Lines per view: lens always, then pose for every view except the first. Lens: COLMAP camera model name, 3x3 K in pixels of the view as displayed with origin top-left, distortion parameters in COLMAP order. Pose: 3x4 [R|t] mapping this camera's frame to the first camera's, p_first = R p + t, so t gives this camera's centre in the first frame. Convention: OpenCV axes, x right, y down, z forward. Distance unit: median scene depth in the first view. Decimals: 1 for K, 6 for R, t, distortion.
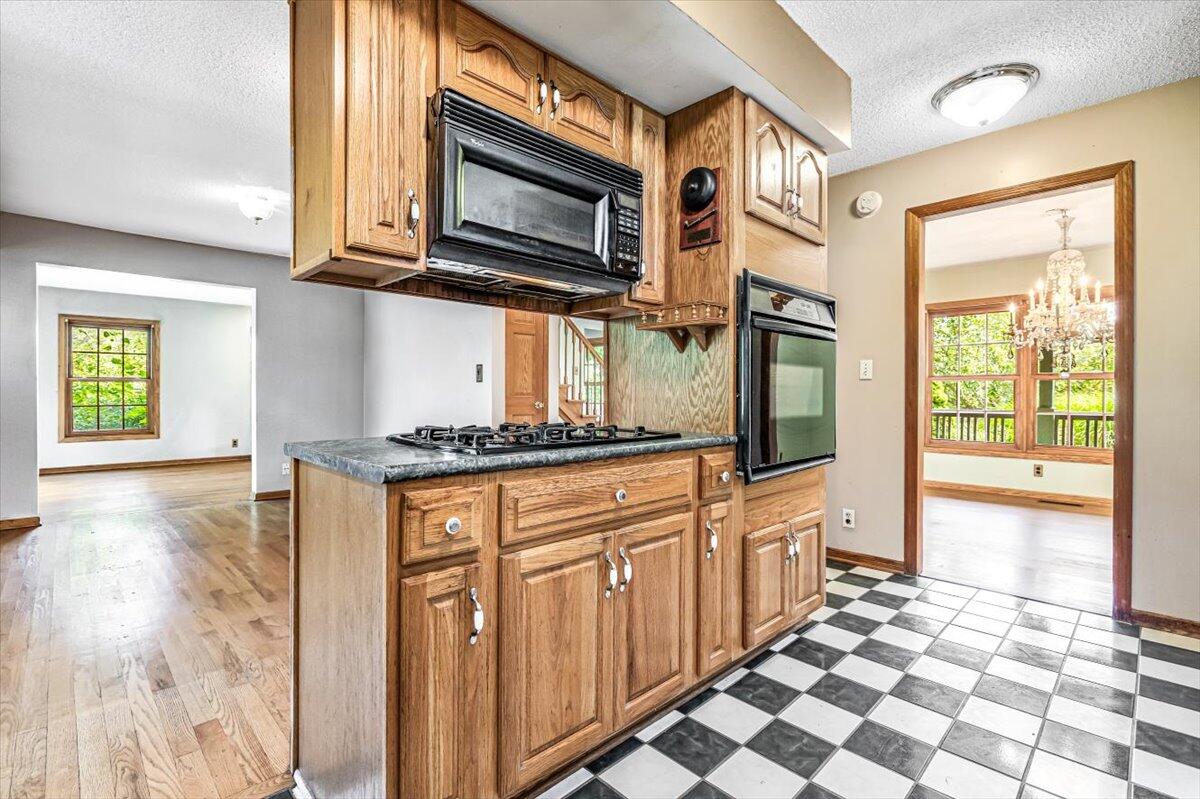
lens RADIAL K [[547.4, 0, 600.0], [0, 547.4, 399.5], [0, 0, 1]] dist [-0.000526, -0.000090]
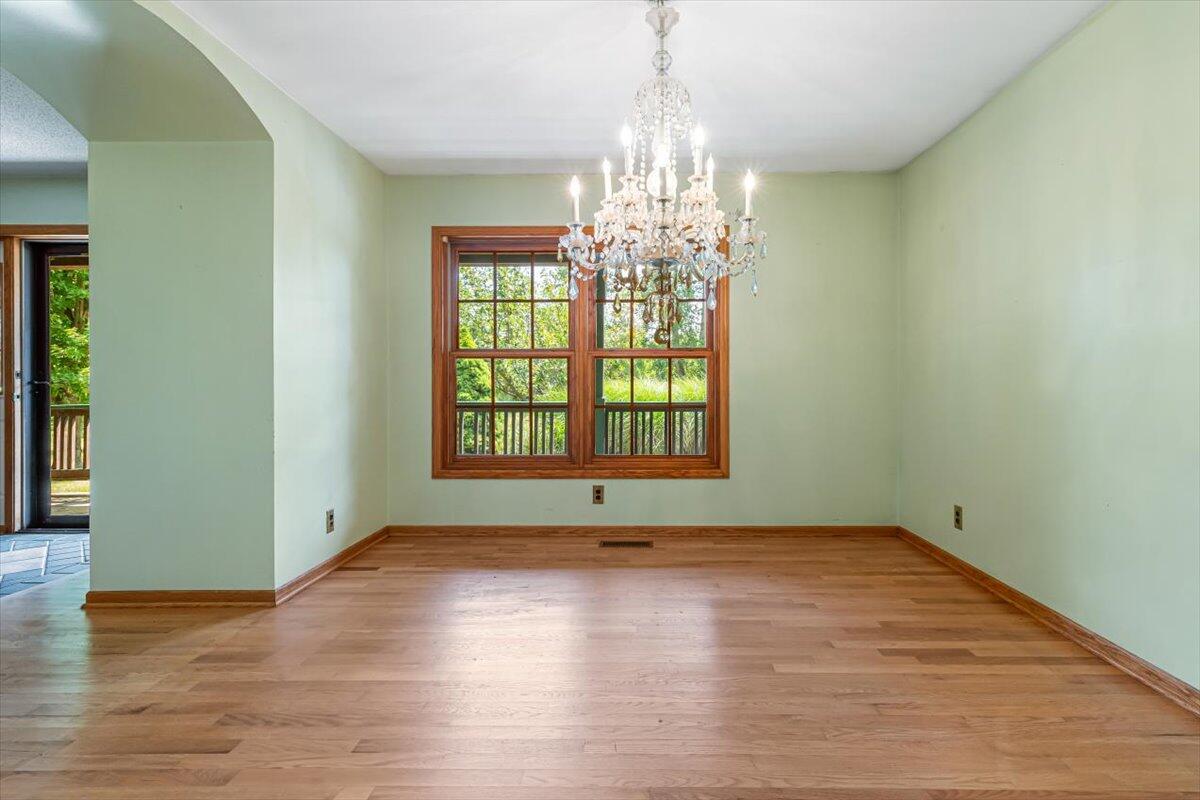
lens RADIAL K [[577.6, 0, 602.5], [0, 577.6, 384.3], [0, 0, 1]] dist [-0.000067, -0.000005]
pose [[0.745318, -0.007323, 0.666669, 0.342660], [0.011173, 0.999936, -0.001508, -0.002842], [-0.666615, 0.008573, 0.745353, 0.479179]]
